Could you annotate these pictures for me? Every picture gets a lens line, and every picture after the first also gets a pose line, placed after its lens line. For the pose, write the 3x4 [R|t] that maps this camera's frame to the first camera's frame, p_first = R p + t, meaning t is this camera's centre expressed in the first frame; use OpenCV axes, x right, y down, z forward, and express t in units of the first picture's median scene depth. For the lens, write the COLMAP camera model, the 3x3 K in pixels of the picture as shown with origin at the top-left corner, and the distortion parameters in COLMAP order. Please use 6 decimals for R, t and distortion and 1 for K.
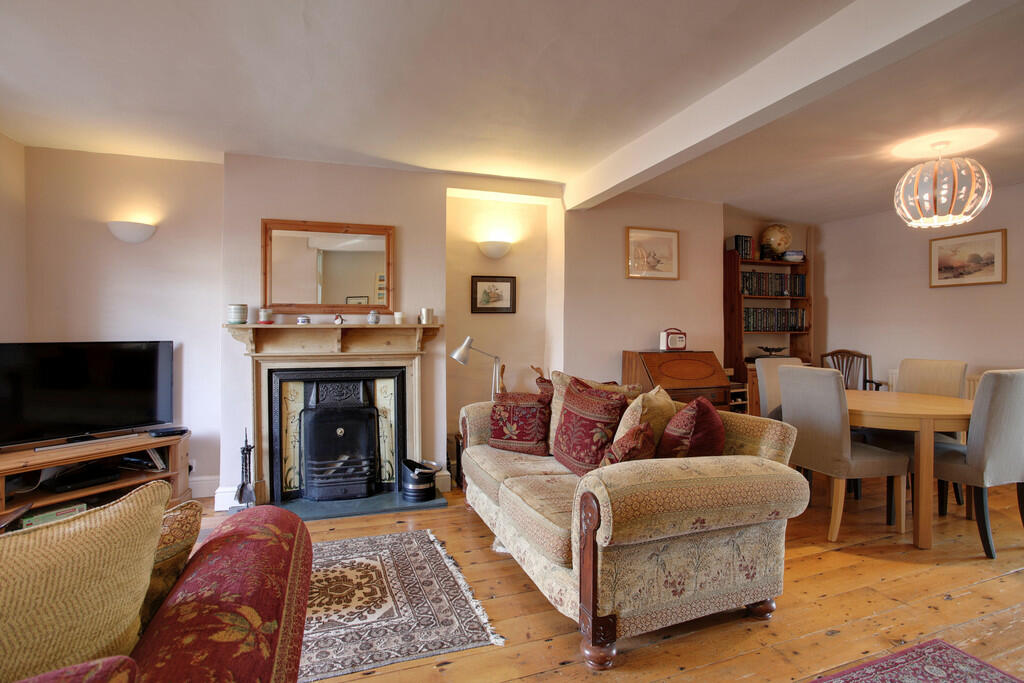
lens RADIAL K [[499.6, 0, 512.9], [0, 499.6, 332.6], [0, 0, 1]] dist [-0.076470, 0.033878]
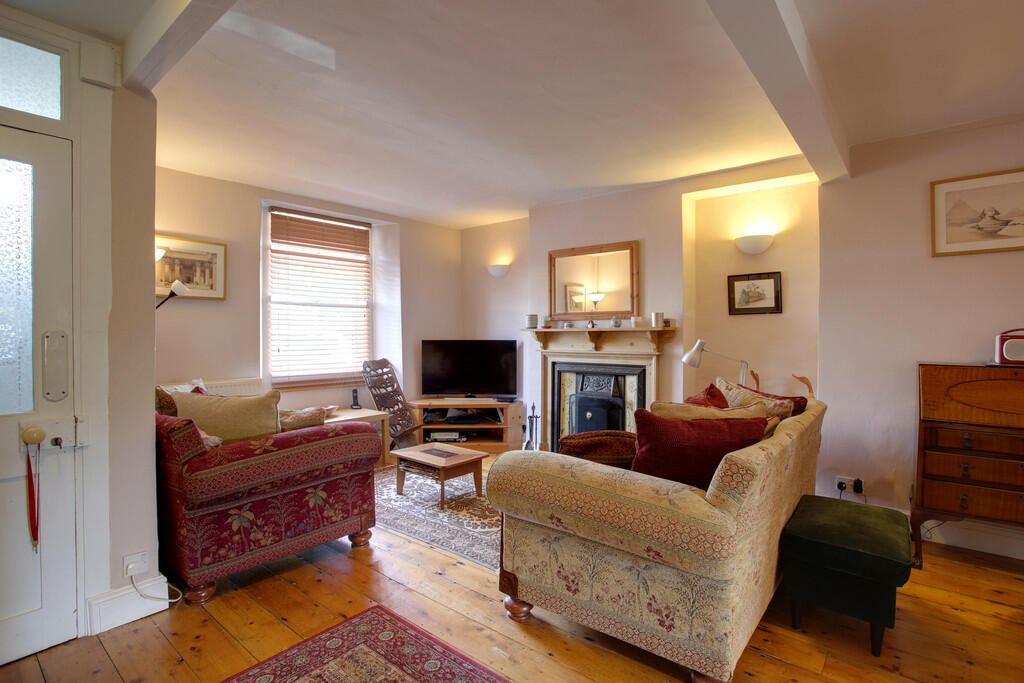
lens RADIAL K [[499.6, 0, 512.9], [0, 499.6, 332.6], [0, 0, 1]] dist [-0.076470, 0.033878]
pose [[0.515692, -0.000736, -0.856774, 0.599990], [0.000917, 1.000000, -0.000306, -0.005639], [0.856774, -0.000628, 0.515693, 0.184657]]
